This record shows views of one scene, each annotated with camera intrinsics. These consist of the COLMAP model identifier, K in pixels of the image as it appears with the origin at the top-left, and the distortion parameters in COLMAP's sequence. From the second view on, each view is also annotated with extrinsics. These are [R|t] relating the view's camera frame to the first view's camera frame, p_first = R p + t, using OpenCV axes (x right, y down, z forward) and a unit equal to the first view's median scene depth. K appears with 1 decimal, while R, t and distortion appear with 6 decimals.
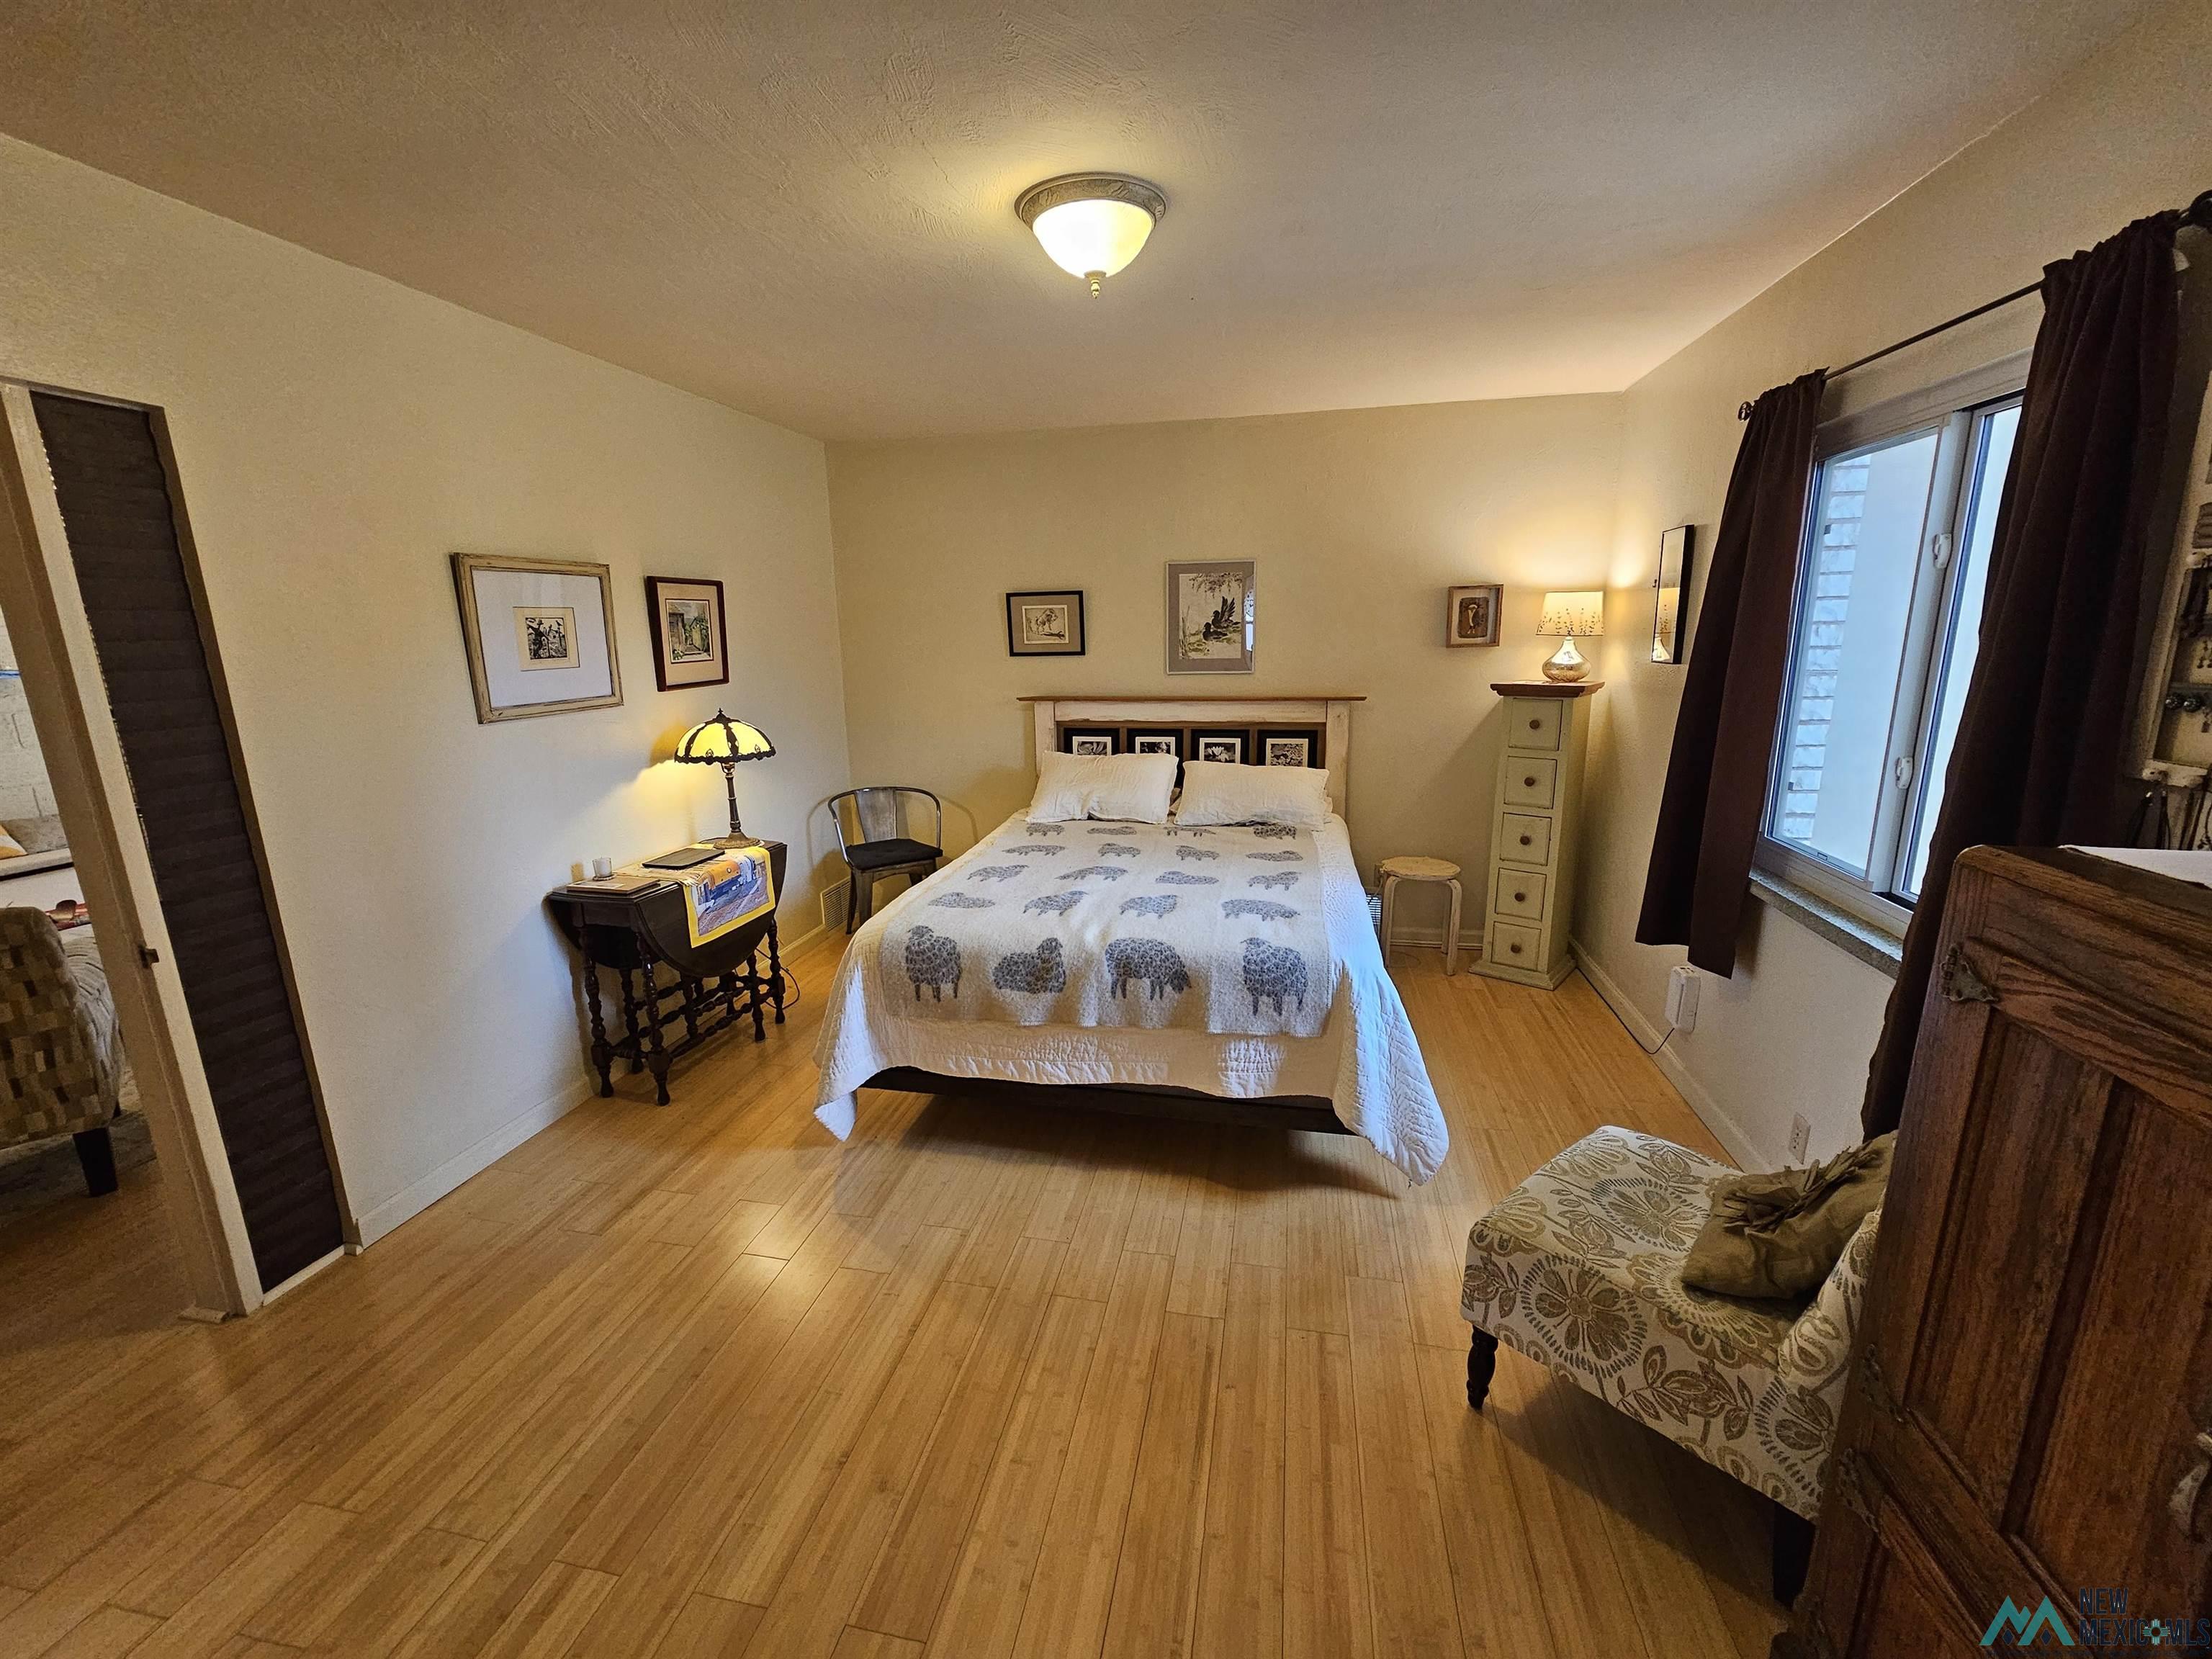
lens RADIAL K [[905.3, 0, 1095.4], [0, 905.3, 831.9], [0, 0, 1]] dist [-0.003207, 0.001870]
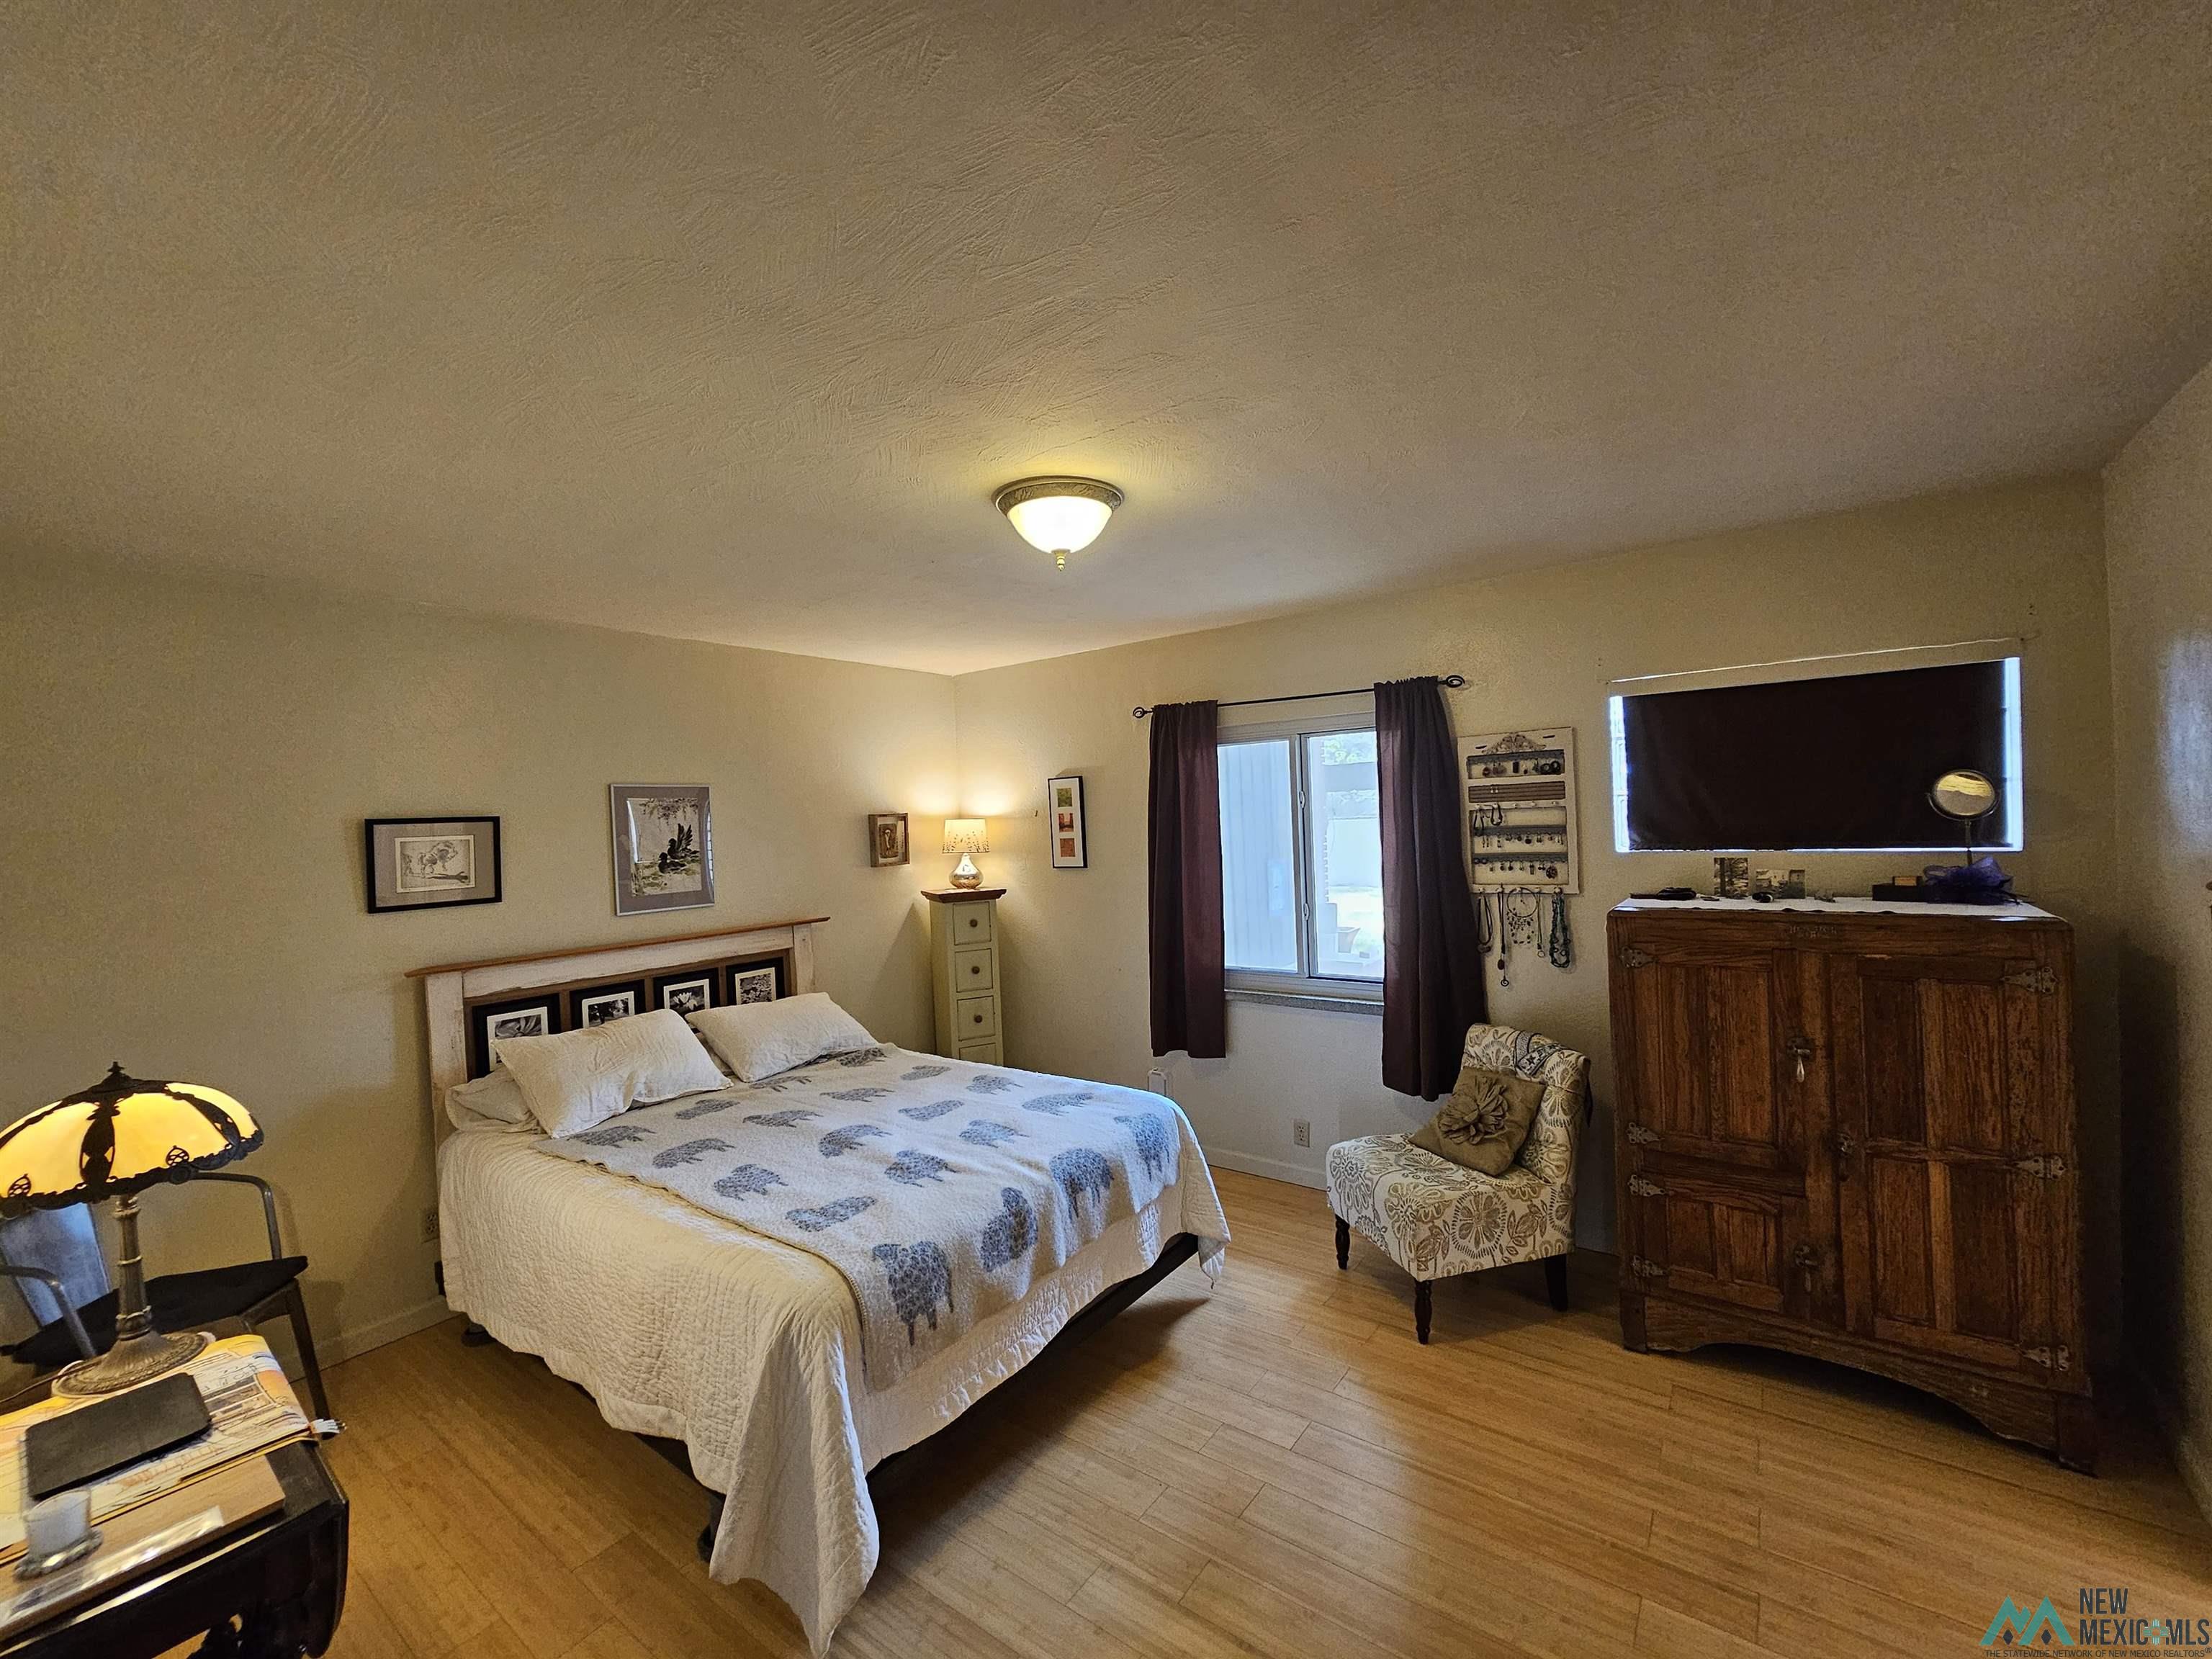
lens RADIAL K [[905.3, 0, 1095.4], [0, 905.3, 831.9], [0, 0, 1]] dist [-0.003207, 0.001870]
pose [[0.419112, -0.010119, 0.907878, -0.682683], [0.231380, 0.968113, -0.096024, -0.099121], [-0.877957, 0.250309, 0.408090, 0.384661]]
